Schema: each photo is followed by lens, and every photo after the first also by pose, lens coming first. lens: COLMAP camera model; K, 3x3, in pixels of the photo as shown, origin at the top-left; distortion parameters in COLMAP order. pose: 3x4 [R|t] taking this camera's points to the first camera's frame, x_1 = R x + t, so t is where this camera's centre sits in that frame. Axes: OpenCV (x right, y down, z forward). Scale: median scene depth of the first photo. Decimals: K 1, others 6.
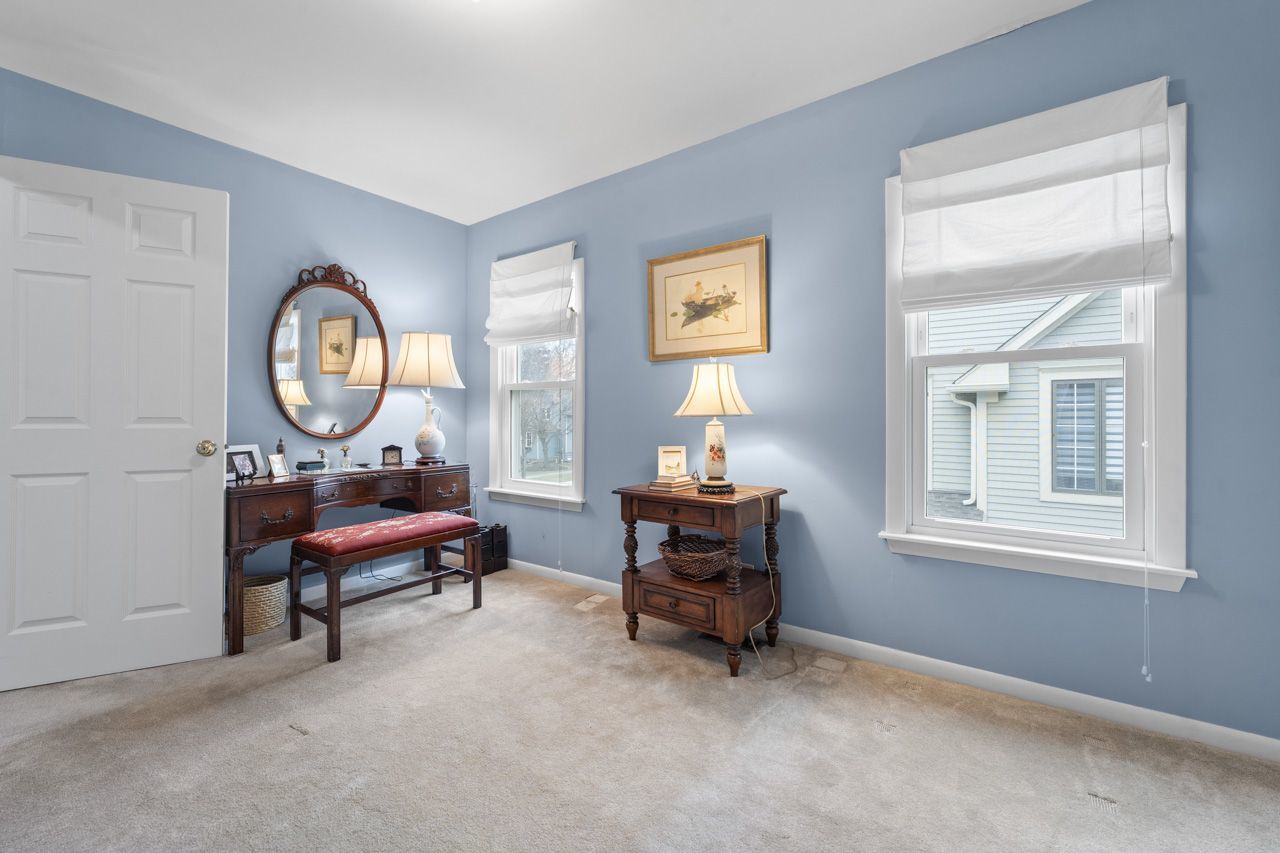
lens RADIAL K [[519.0, 0, 643.3], [0, 519.0, 418.8], [0, 0, 1]] dist [-0.000180, -0.000301]
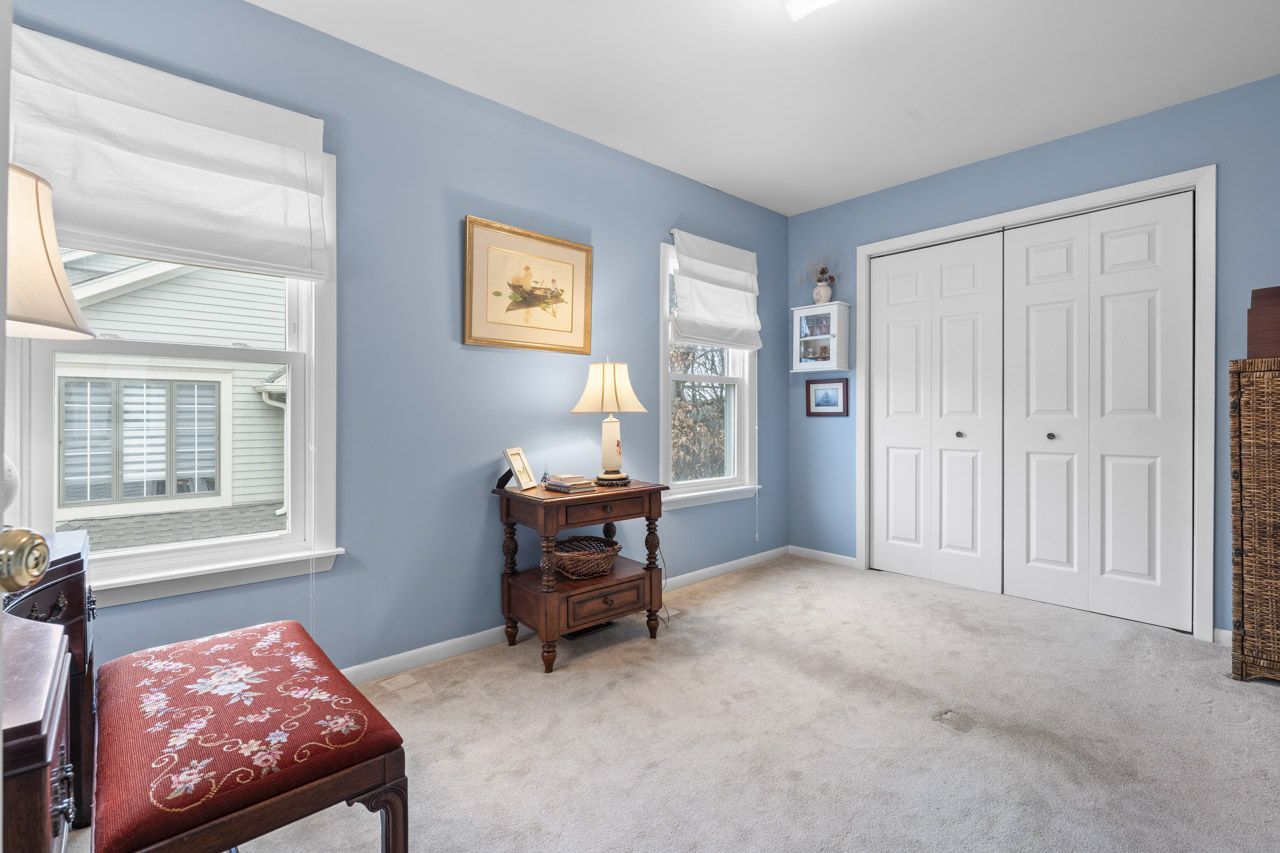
lens RADIAL K [[571.7, 0, 640.0], [0, 571.7, 426.5], [0, 0, 1]] dist [-0.000691, -0.000120]
pose [[0.205568, -0.015911, 0.978514, -0.845215], [0.009165, 0.999855, 0.014333, 0.004727], [-0.978600, 0.006022, 0.205684, 0.606662]]
